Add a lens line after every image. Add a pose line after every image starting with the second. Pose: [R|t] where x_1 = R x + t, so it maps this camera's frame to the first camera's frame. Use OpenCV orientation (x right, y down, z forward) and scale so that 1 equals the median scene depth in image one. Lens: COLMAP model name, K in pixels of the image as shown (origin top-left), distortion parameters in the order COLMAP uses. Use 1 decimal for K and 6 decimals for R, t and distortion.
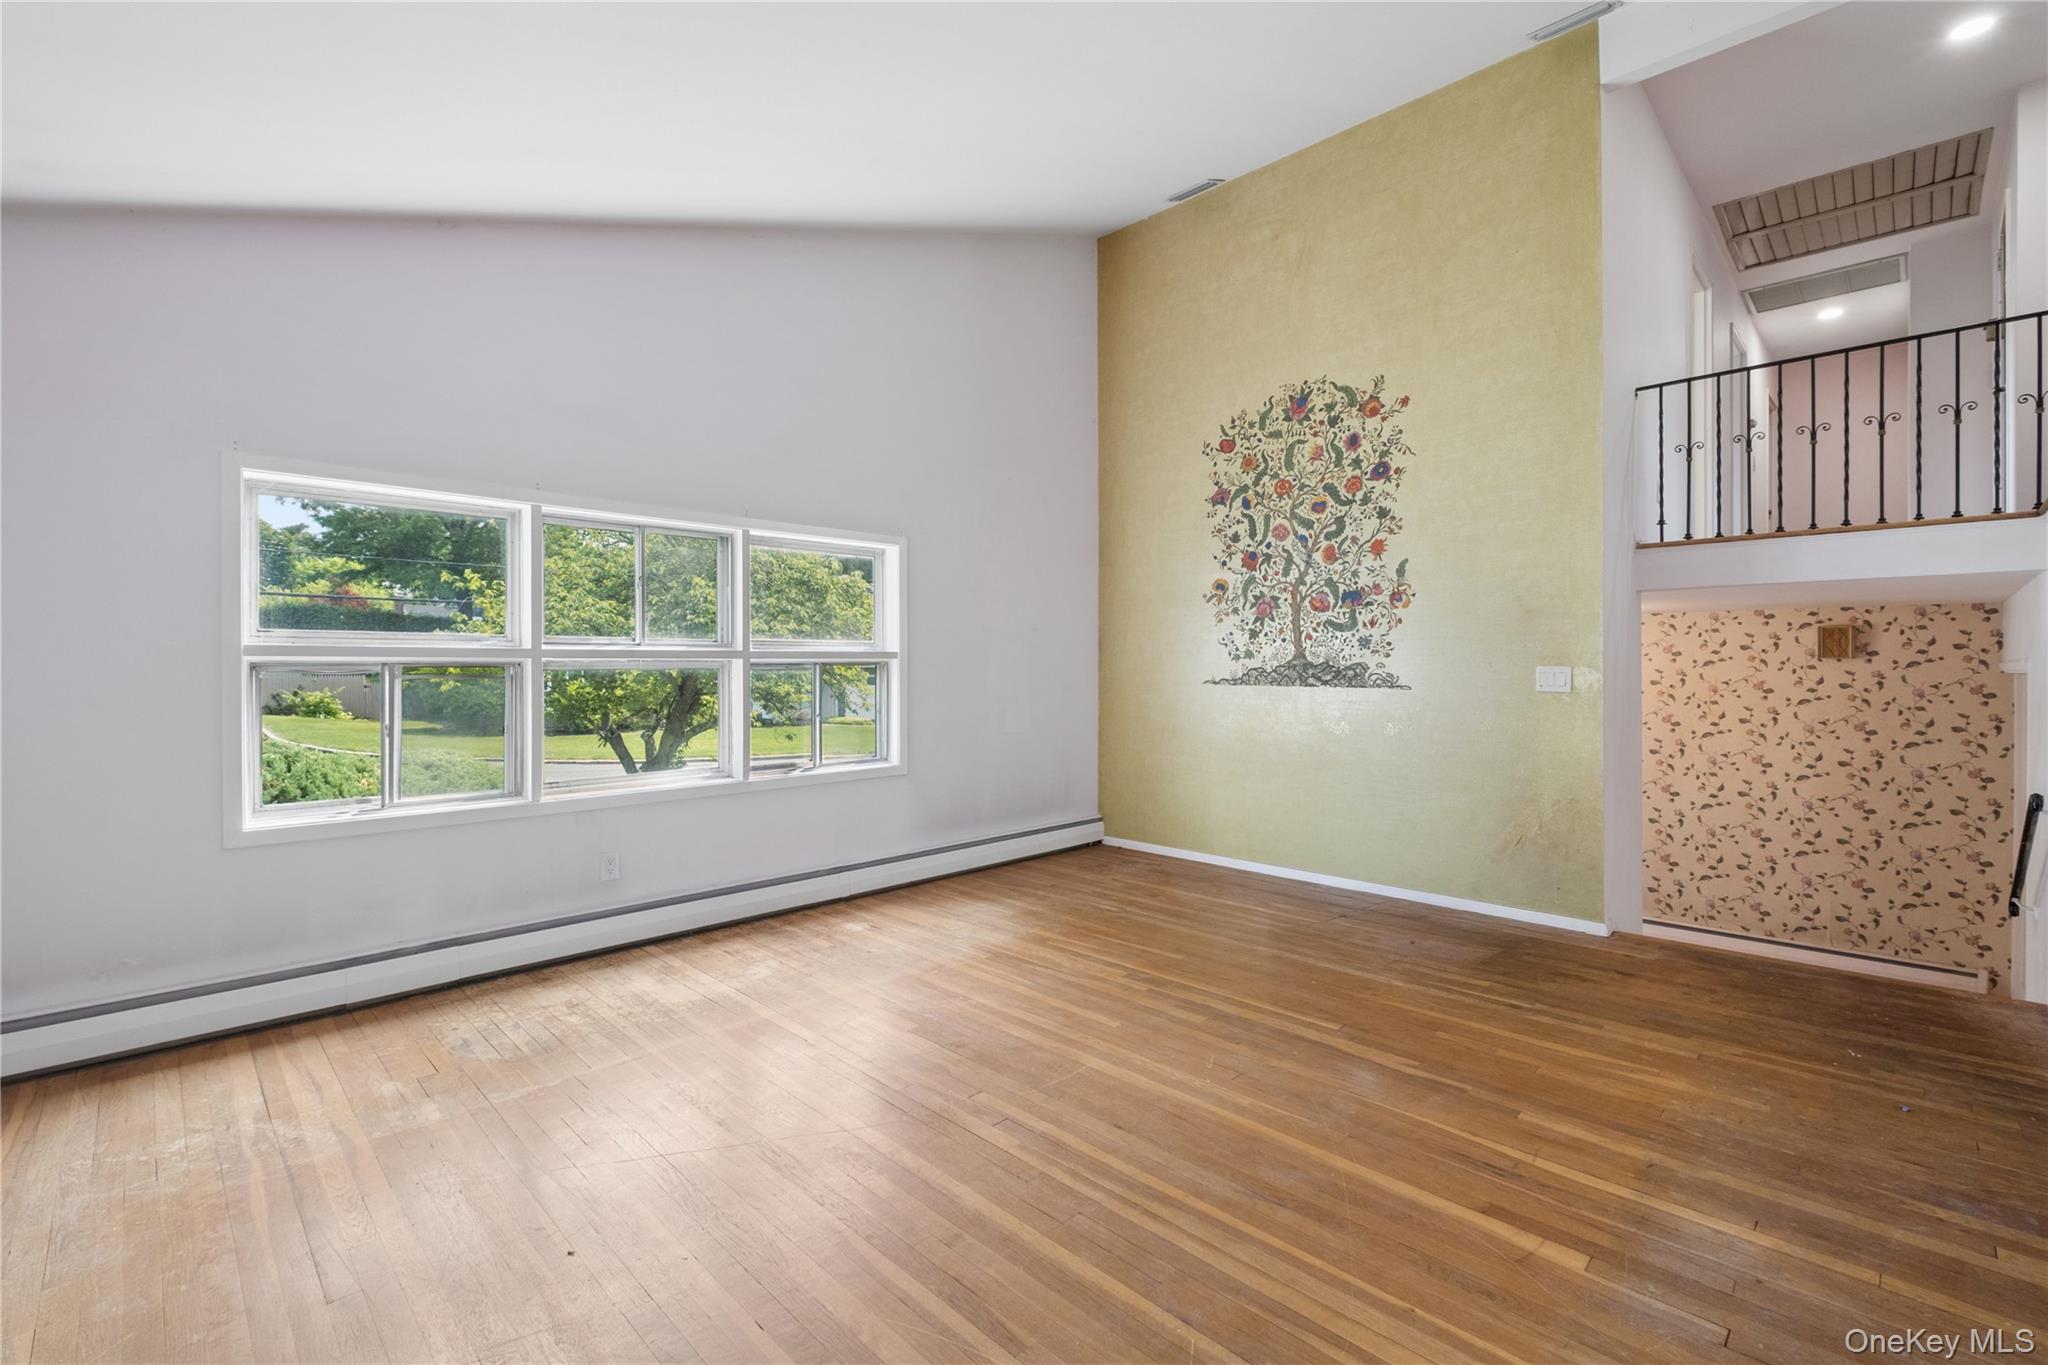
lens RADIAL K [[895.6, 0, 1025.8], [0, 895.6, 670.1], [0, 0, 1]] dist [0.002805, -0.003122]
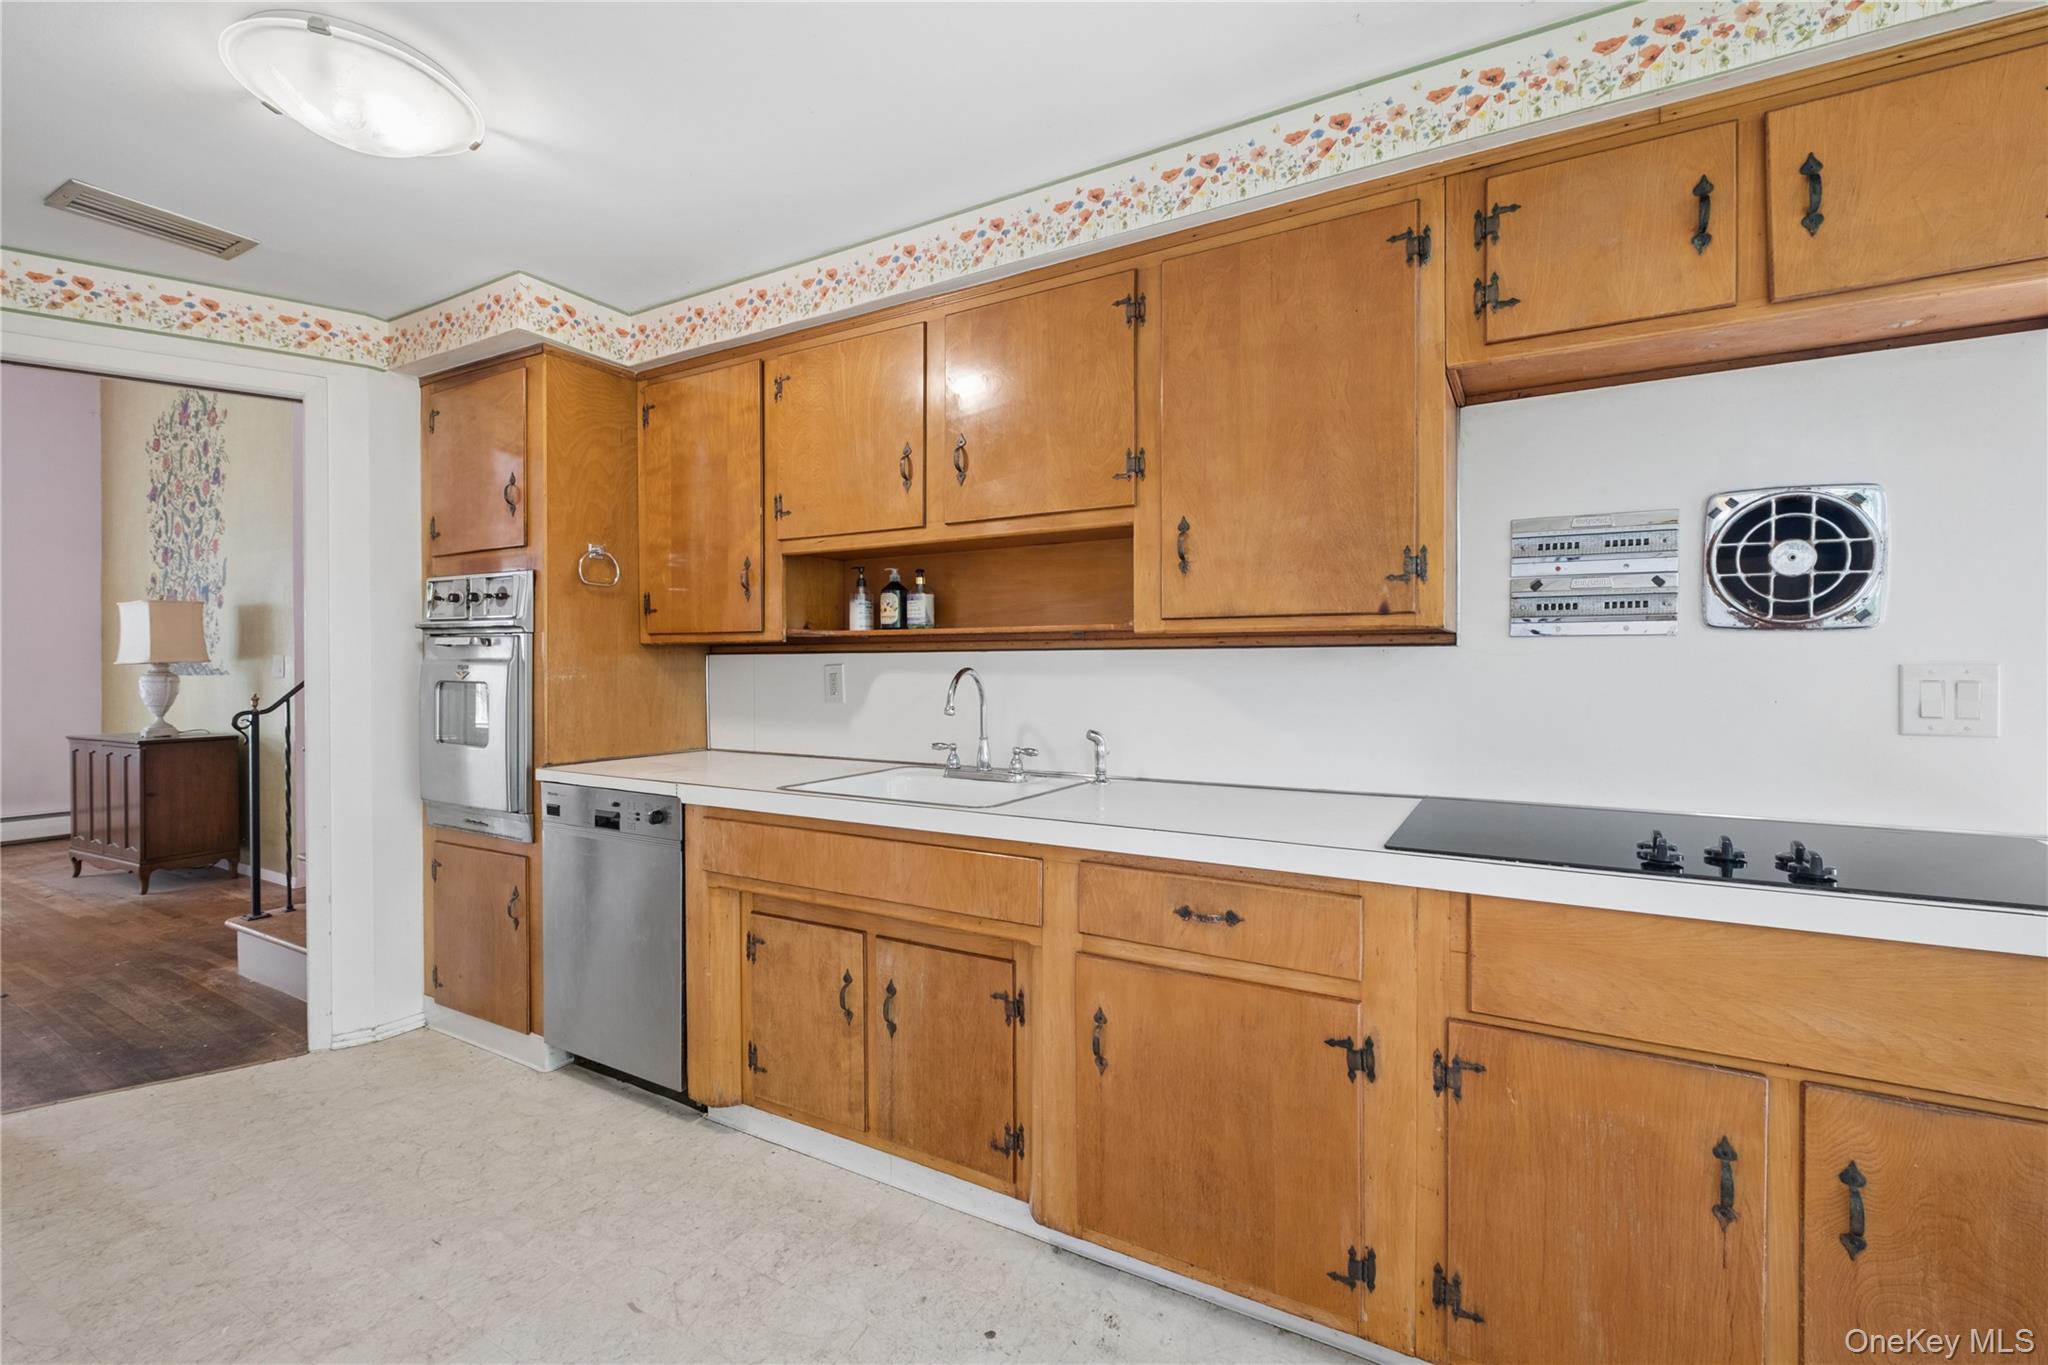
lens RADIAL K [[895.6, 0, 1013.5], [0, 895.6, 668.0], [0, 0, 1]] dist [0.002805, -0.003122]
pose [[0.965739, 0.000353, 0.259514, 1.480460], [0.000022, 0.999999, -0.001443, 0.017050], [-0.259515, 0.001400, 0.965738, -0.423423]]
